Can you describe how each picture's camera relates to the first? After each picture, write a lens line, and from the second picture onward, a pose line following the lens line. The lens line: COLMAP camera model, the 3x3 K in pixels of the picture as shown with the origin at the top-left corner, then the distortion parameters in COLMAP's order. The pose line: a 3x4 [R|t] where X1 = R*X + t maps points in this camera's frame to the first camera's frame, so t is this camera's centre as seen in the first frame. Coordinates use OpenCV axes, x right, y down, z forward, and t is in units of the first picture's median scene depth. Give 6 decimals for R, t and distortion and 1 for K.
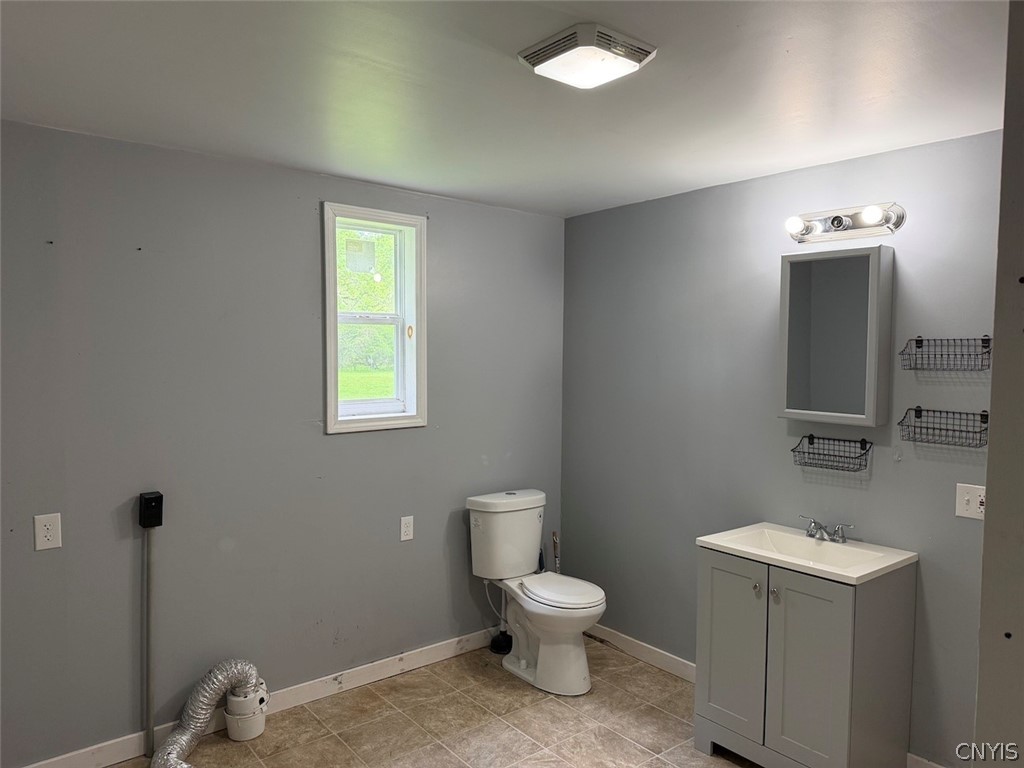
lens RADIAL K [[718.5, 0, 513.6], [0, 718.5, 380.2], [0, 0, 1]] dist [0.090316, -0.111511]
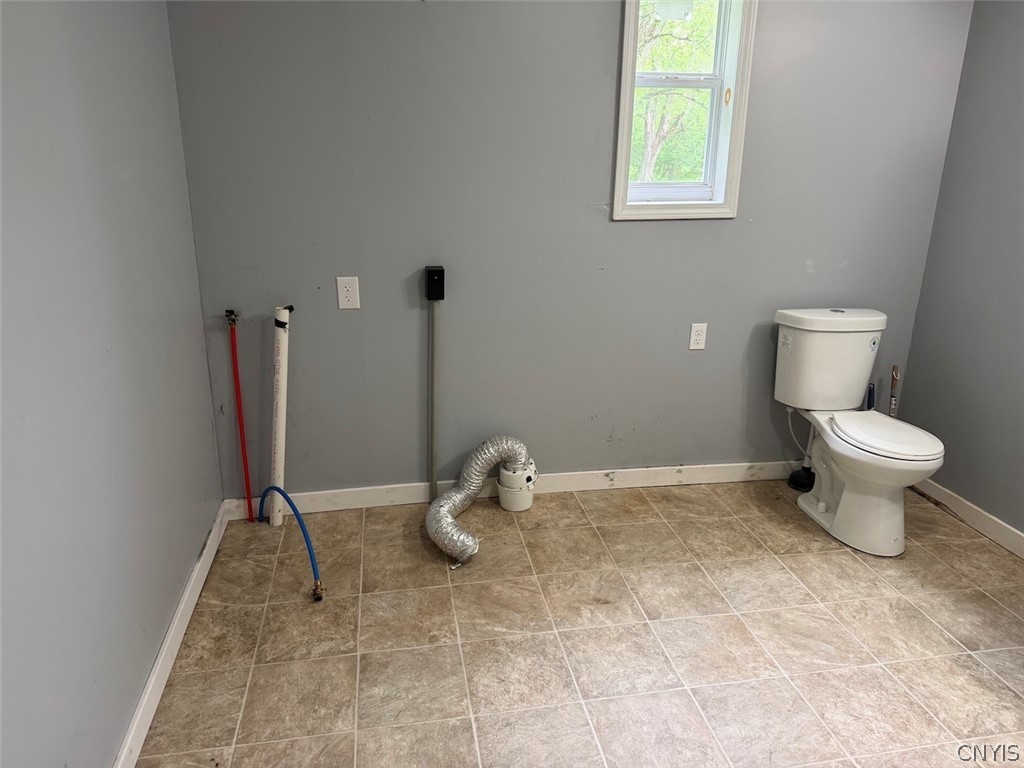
lens RADIAL K [[718.5, 0, 513.6], [0, 718.5, 380.2], [0, 0, 1]] dist [0.090316, -0.111511]
pose [[0.881641, 0.148530, -0.447938, 0.060960], [-0.030869, 0.965297, 0.259323, 0.037251], [0.470911, -0.214802, 0.855630, 0.135807]]
